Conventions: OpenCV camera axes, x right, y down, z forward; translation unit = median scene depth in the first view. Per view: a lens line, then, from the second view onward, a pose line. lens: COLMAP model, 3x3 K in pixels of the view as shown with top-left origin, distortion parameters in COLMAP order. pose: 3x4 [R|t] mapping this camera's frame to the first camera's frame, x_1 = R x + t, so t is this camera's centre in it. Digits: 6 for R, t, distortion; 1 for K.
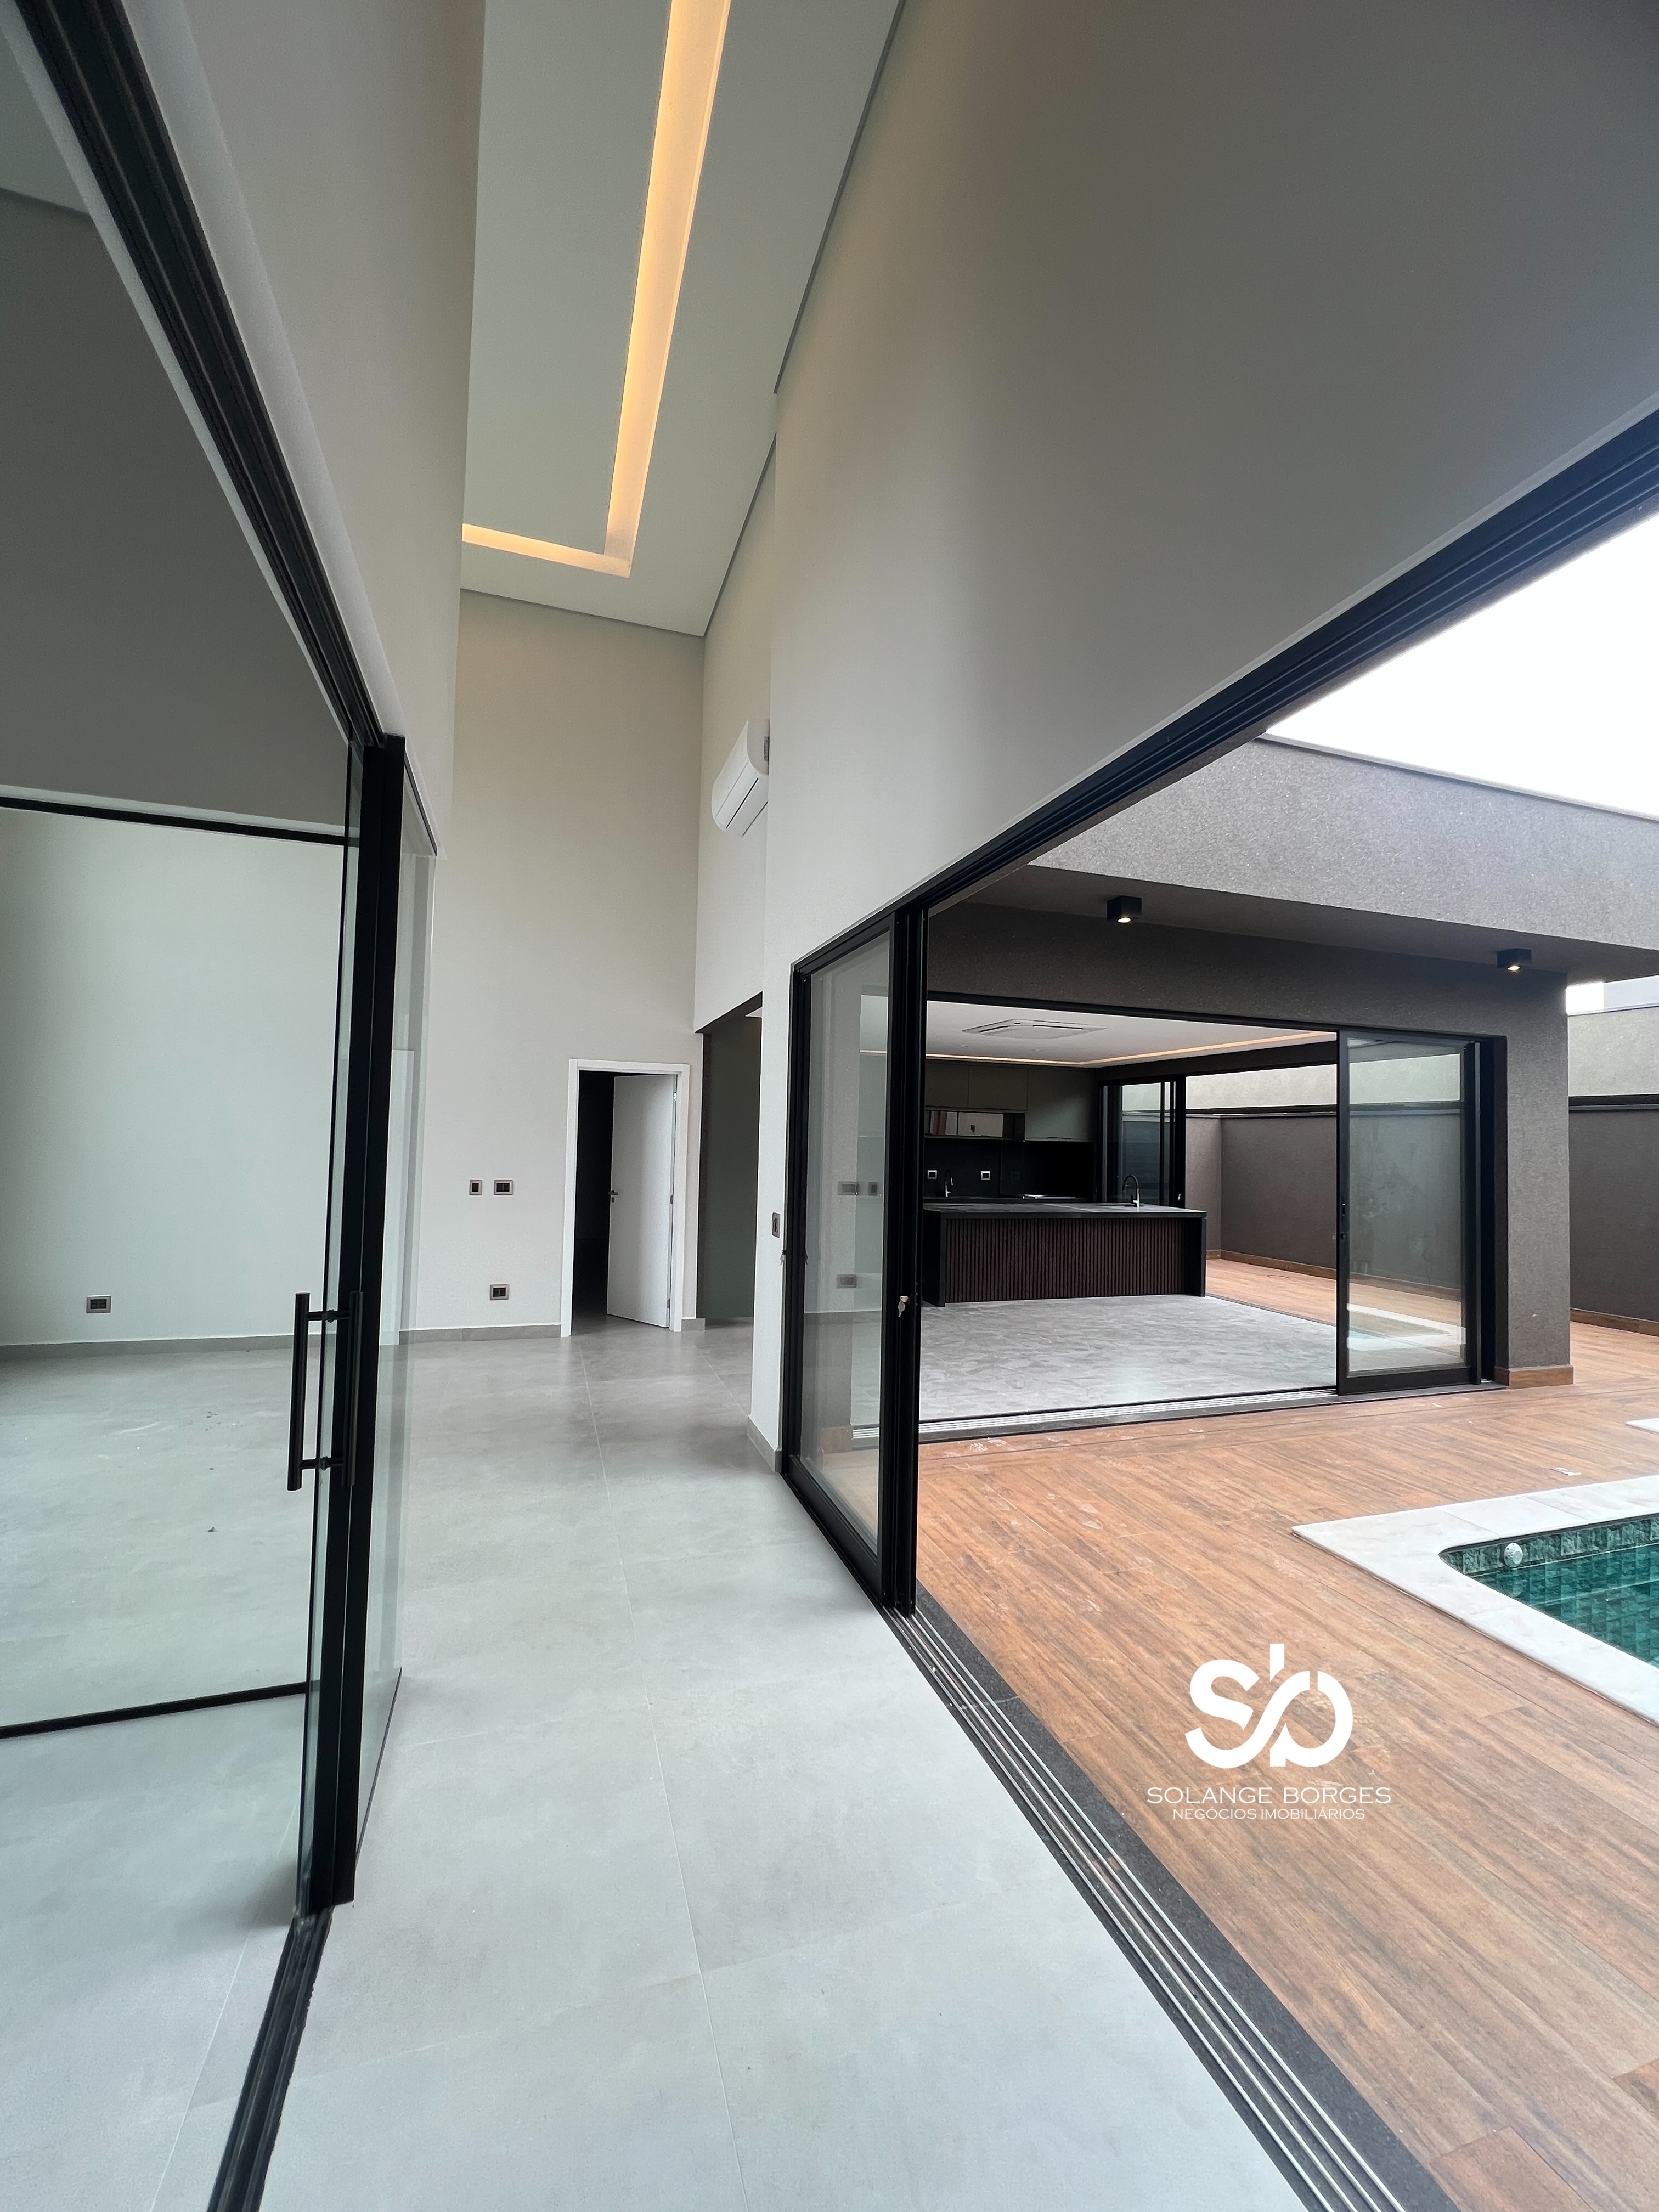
lens RADIAL K [[884.4, 0, 836.0], [0, 884.4, 1112.6], [0, 0, 1]] dist [-0.001150, -0.000020]
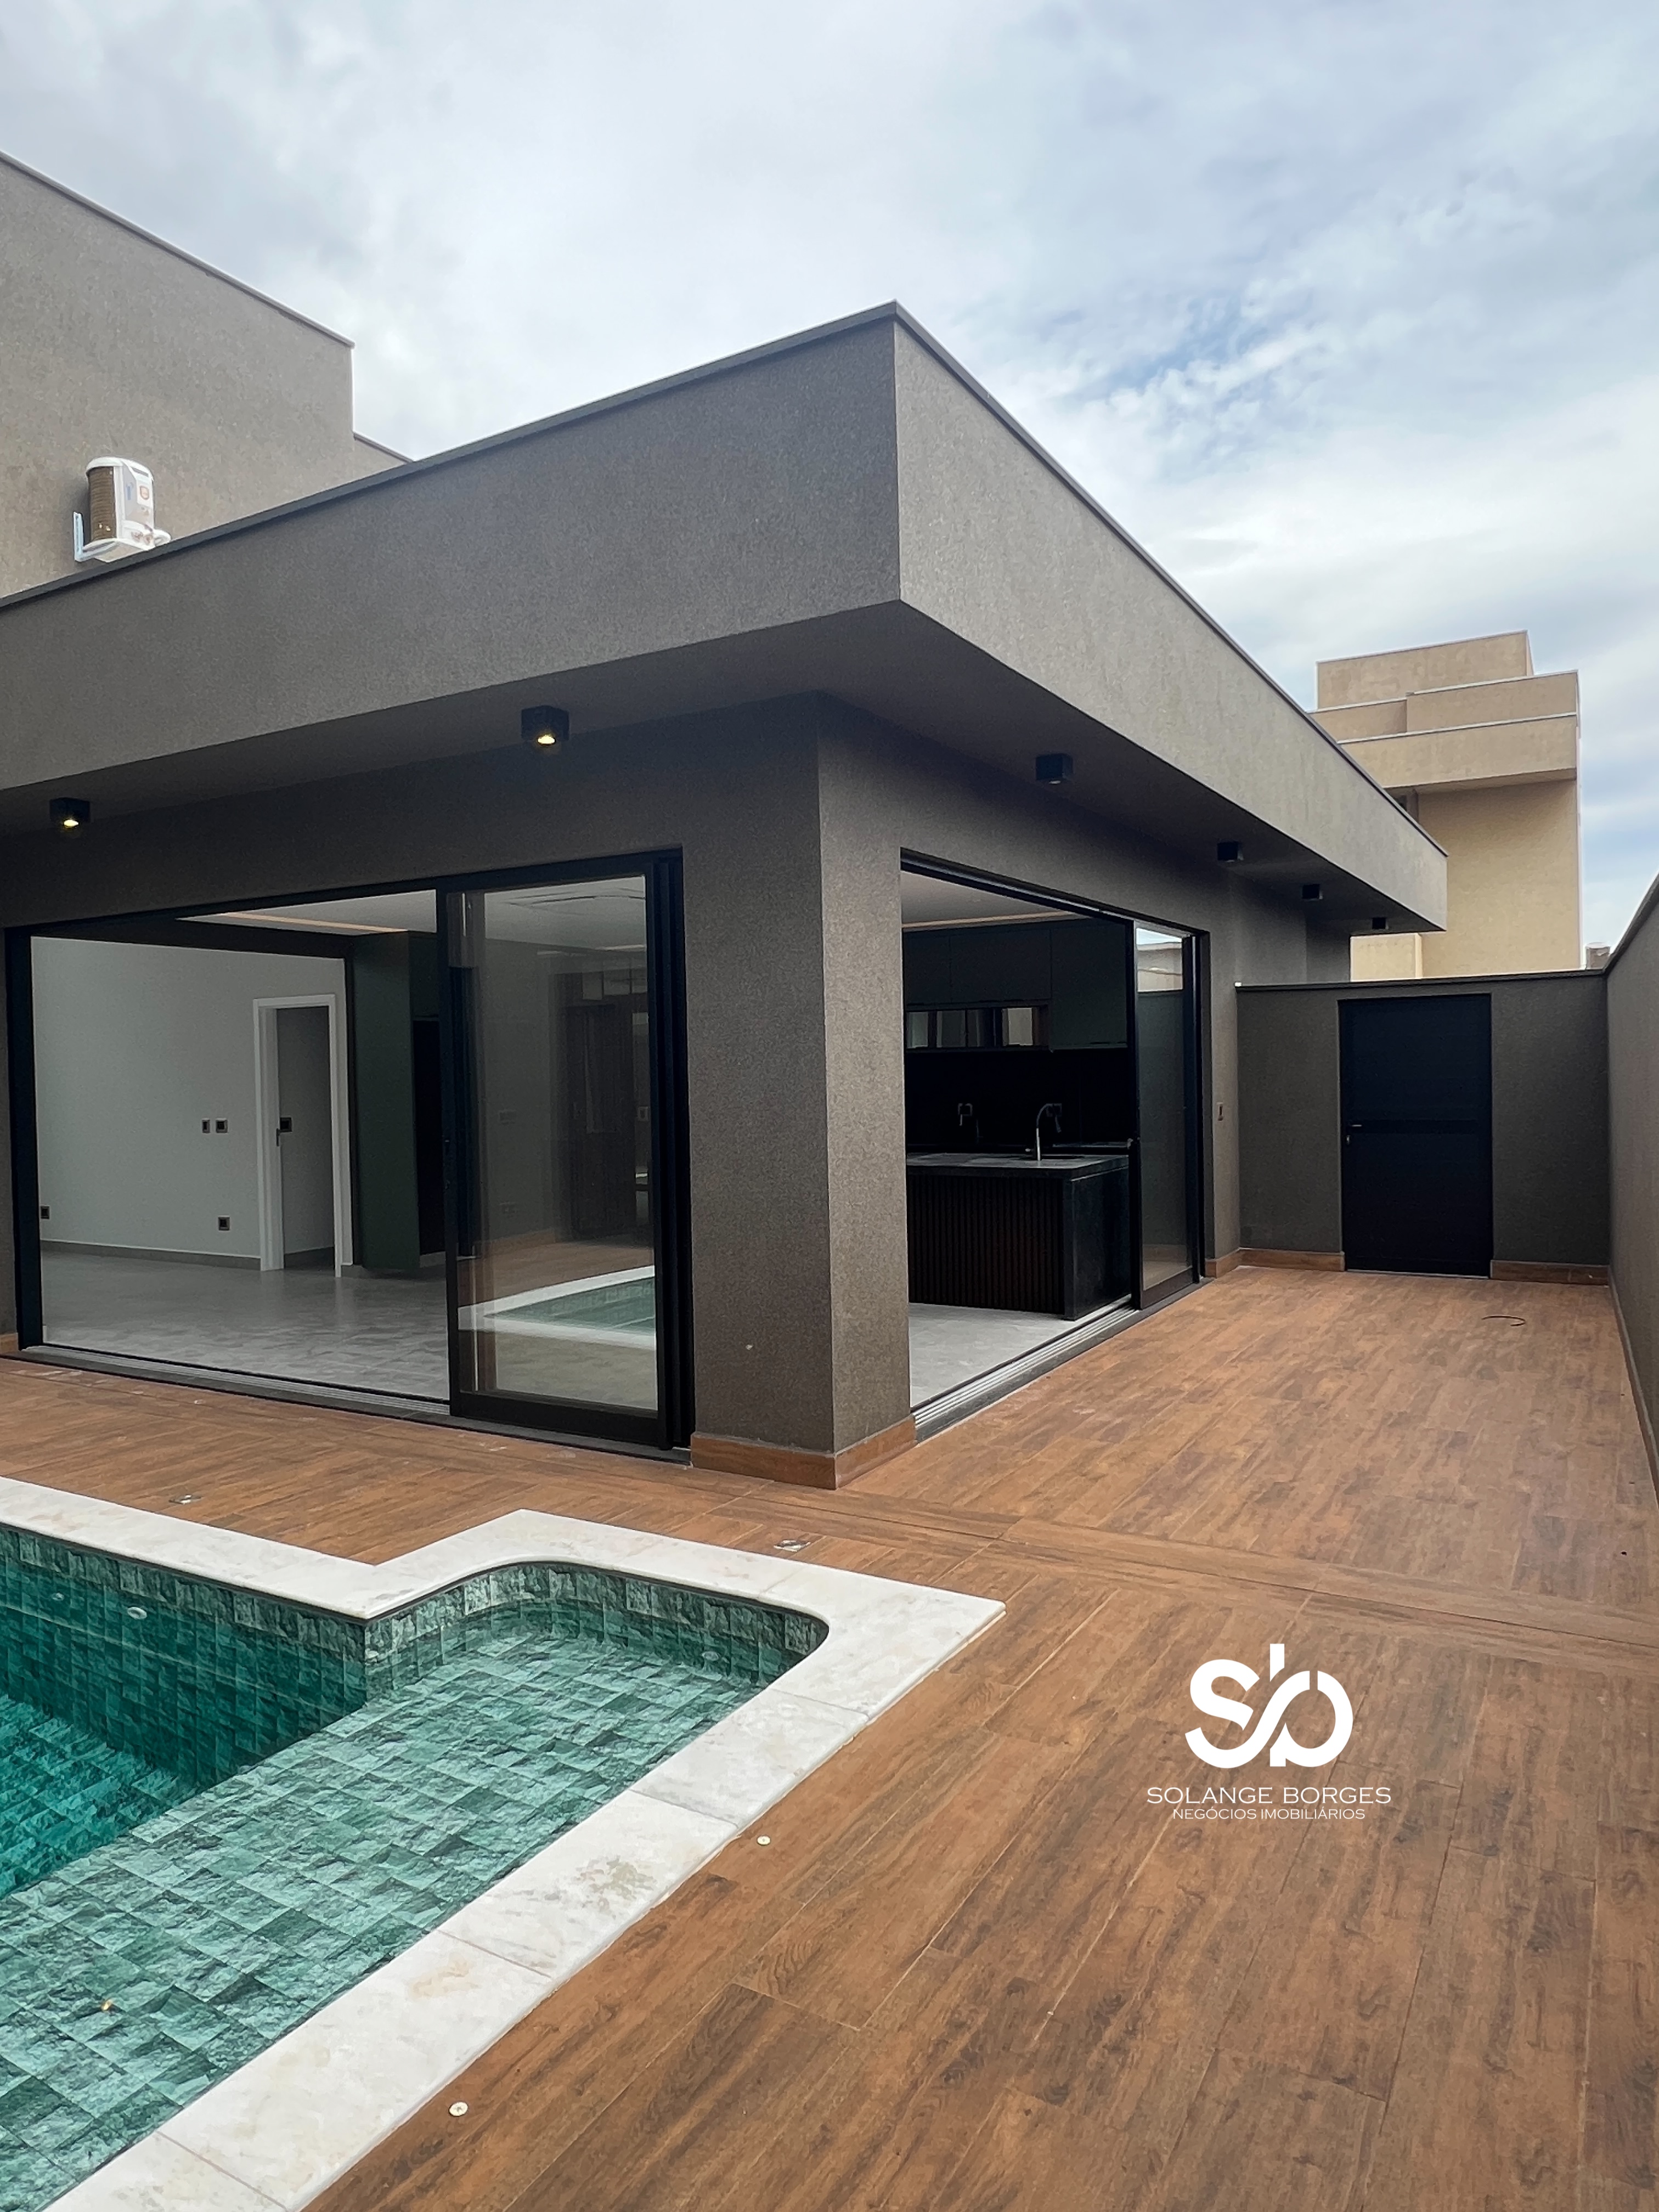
lens RADIAL K [[1403.9, 0, 825.0], [0, 1403.9, 1096.8], [0, 0, 1]] dist [-0.001707, 0.000300]
pose [[0.649021, -0.022747, -0.760430, 1.726407], [0.060874, 0.997901, 0.022105, 0.069575], [0.758331, -0.060637, 0.649043, 0.564433]]
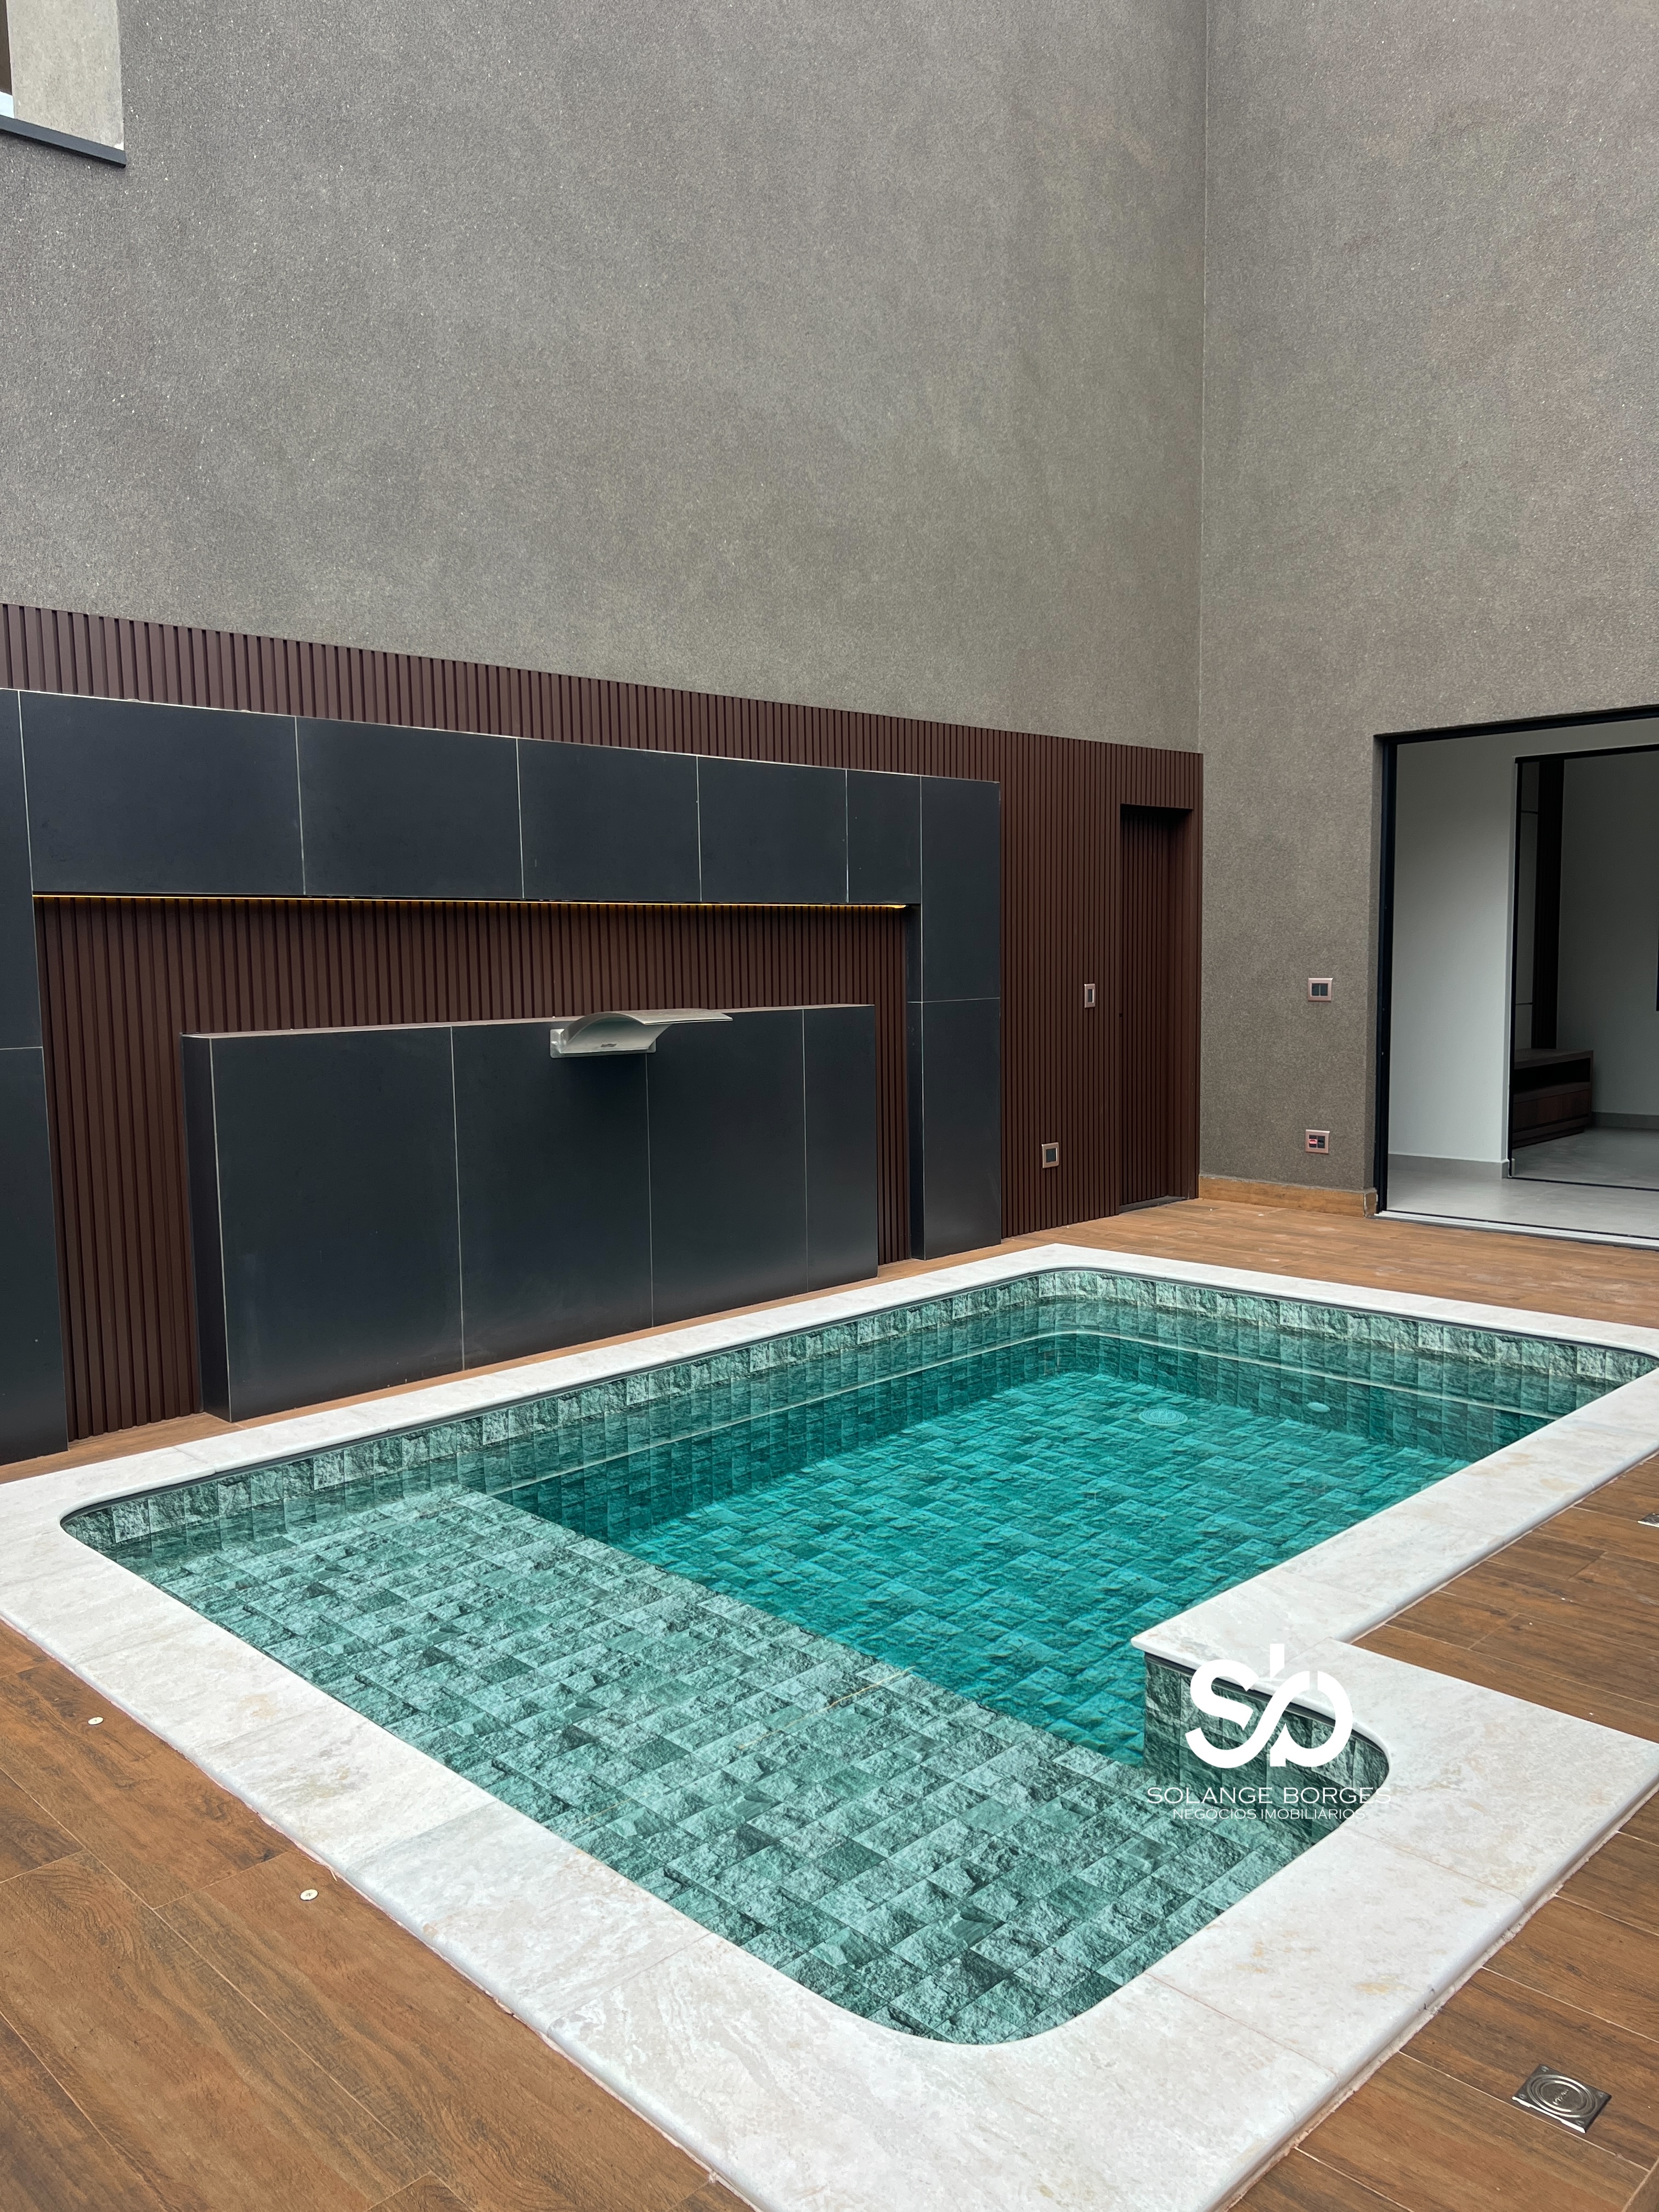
lens RADIAL K [[1679.1, 0, 822.1], [0, 1679.1, 1121.1], [0, 0, 1]] dist [0.021785, -0.002143]
pose [[-0.904186, 0.033263, -0.425841, 1.368780], [0.007288, 0.998019, 0.062483, 0.107407], [0.427076, 0.053393, -0.902638, 1.366037]]
